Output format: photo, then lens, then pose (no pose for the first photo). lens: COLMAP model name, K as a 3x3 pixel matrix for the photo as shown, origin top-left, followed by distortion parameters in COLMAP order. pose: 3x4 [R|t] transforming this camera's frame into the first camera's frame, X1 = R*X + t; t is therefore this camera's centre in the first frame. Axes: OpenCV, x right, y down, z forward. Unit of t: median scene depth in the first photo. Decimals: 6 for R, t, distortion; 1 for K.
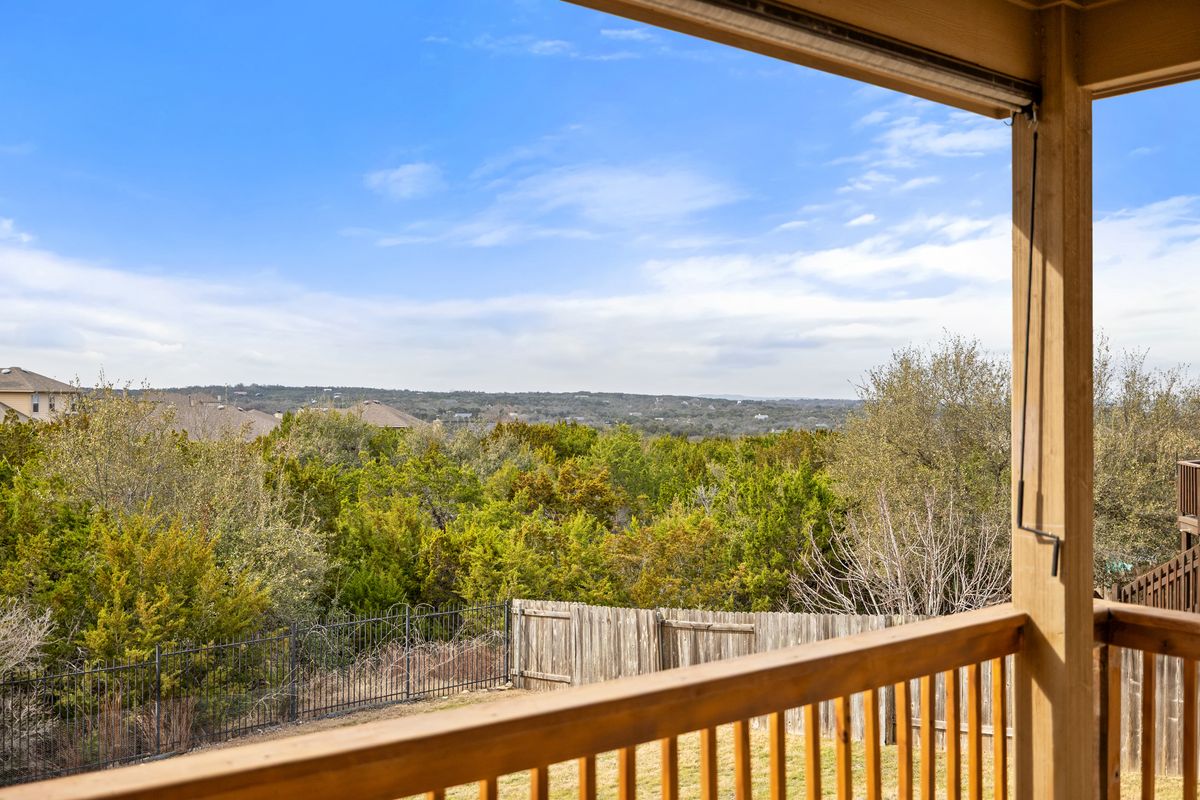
lens RADIAL K [[1167.2, 0, 600.0], [0, 1167.2, 400.0], [0, 0, 1]] dist [0.006297, 0.000439]
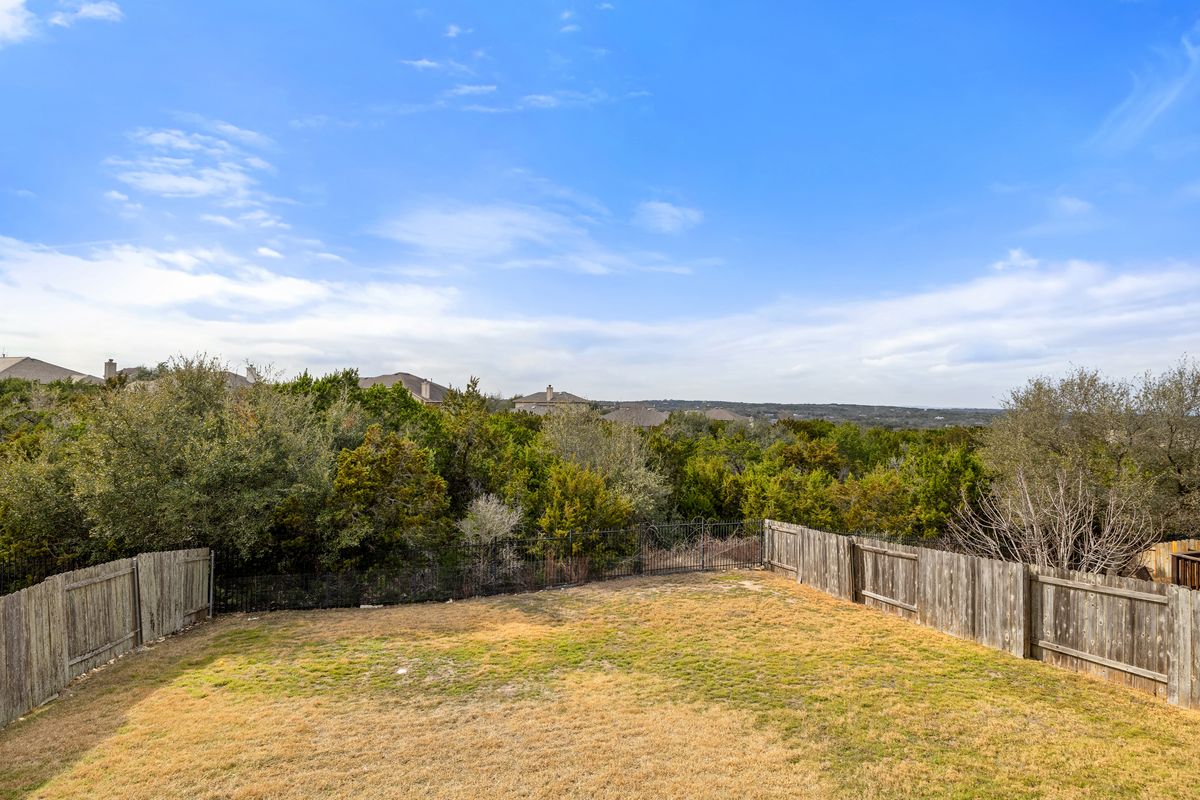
lens RADIAL K [[540.3, 0, 597.1], [0, 540.3, 394.7], [0, 0, 1]] dist [-0.001950, 0.000350]
pose [[0.909480, -0.001829, -0.415744, 0.028819], [-0.007613, 0.999749, -0.021053, 0.000307], [0.415678, 0.022312, 0.909238, 0.114474]]
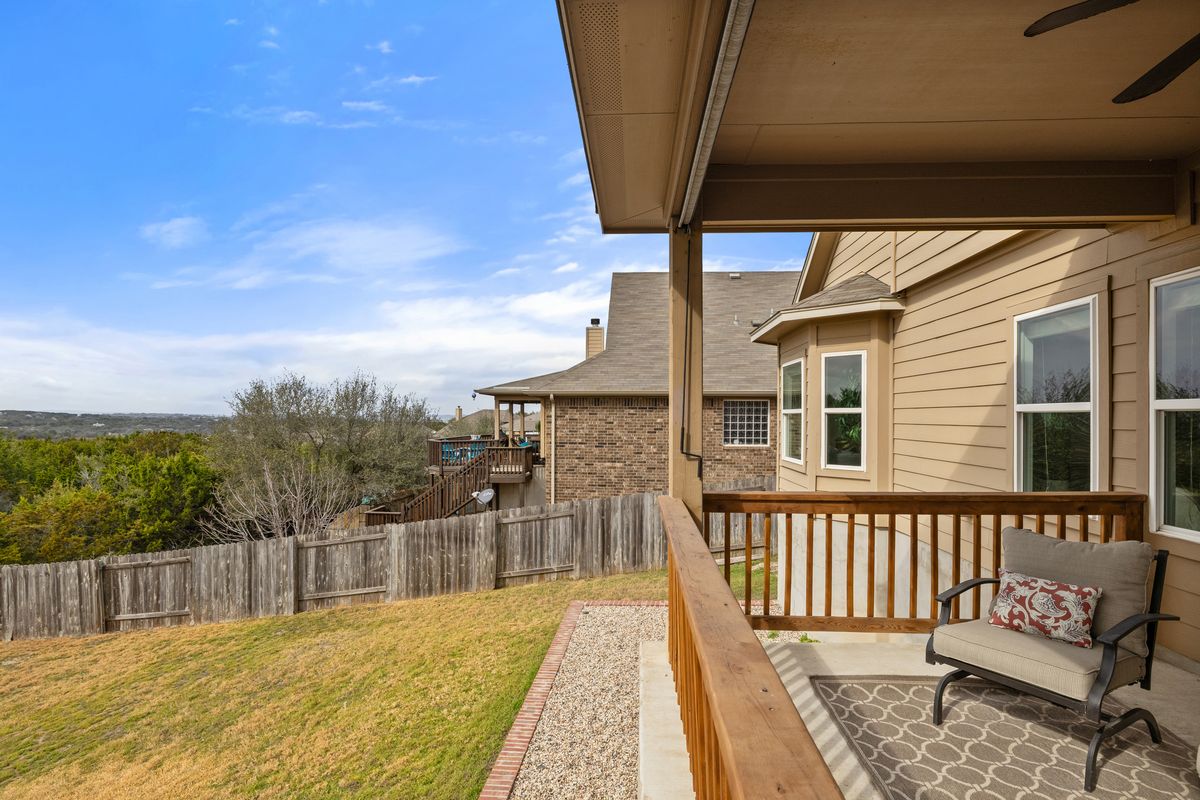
lens RADIAL K [[604.8, 0, 598.7], [0, 604.8, 416.4], [0, 0, 1]] dist [-0.000442, 0.000362]
pose [[0.673215, -0.002859, 0.739441, -0.055964], [-0.000104, 0.999992, 0.003961, 0.006120], [-0.739446, -0.002743, 0.673210, 0.057891]]
